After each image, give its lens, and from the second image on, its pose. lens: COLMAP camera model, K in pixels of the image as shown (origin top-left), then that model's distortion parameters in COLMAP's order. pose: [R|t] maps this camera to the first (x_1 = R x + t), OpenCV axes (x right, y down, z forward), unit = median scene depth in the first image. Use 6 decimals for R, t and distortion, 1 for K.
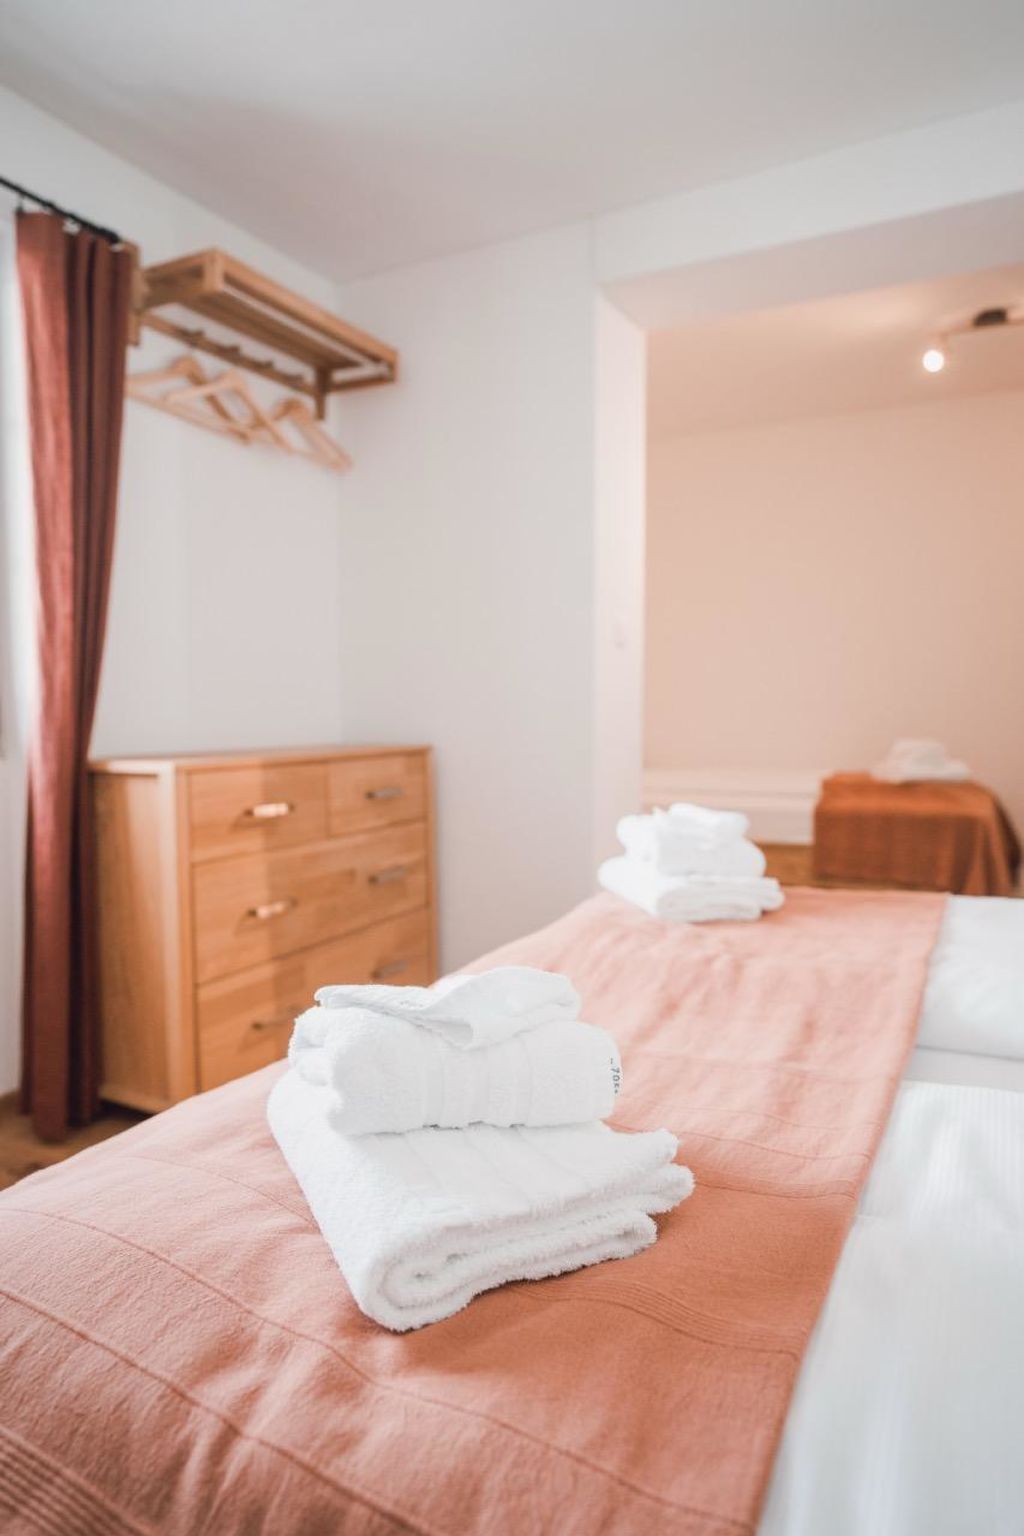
lens RADIAL K [[954.5, 0, 512.0], [0, 954.5, 768.0], [0, 0, 1]] dist [-0.001473, -0.000177]
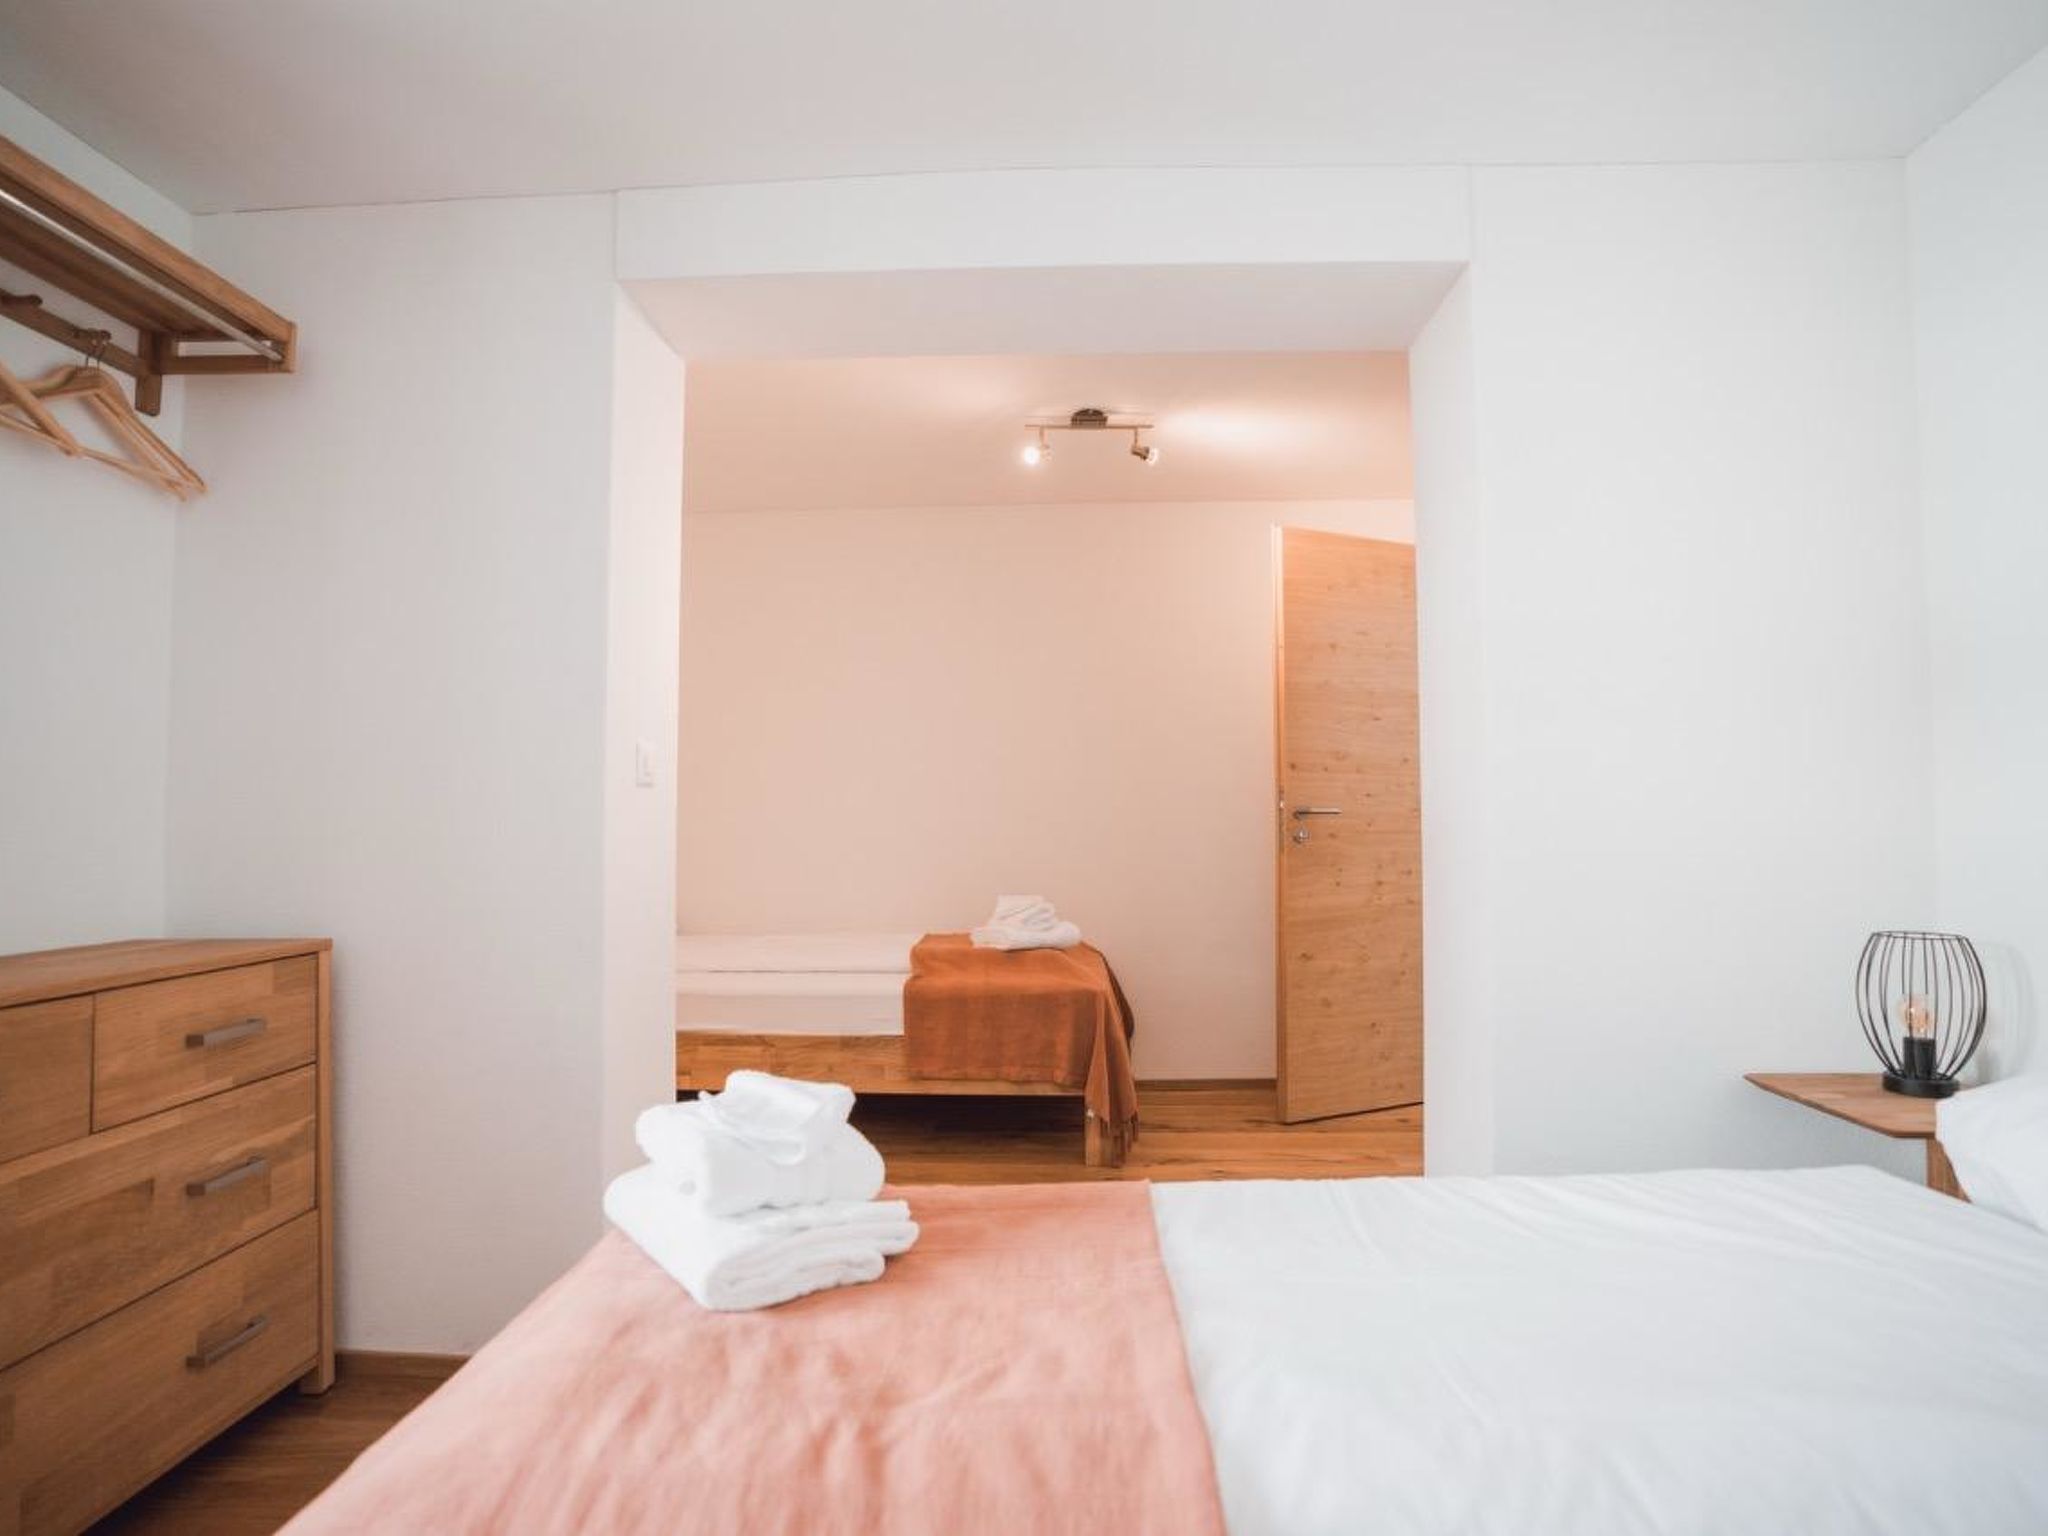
lens RADIAL K [[1125.2, 0, 1024.0], [0, 1125.2, 768.0], [0, 0, 1]] dist [-0.058246, 0.024880]
pose [[0.907089, 0.020460, 0.420442, 0.022119], [0.031577, 0.992696, -0.116434, -0.038720], [-0.419753, 0.118892, 0.899818, 0.163721]]
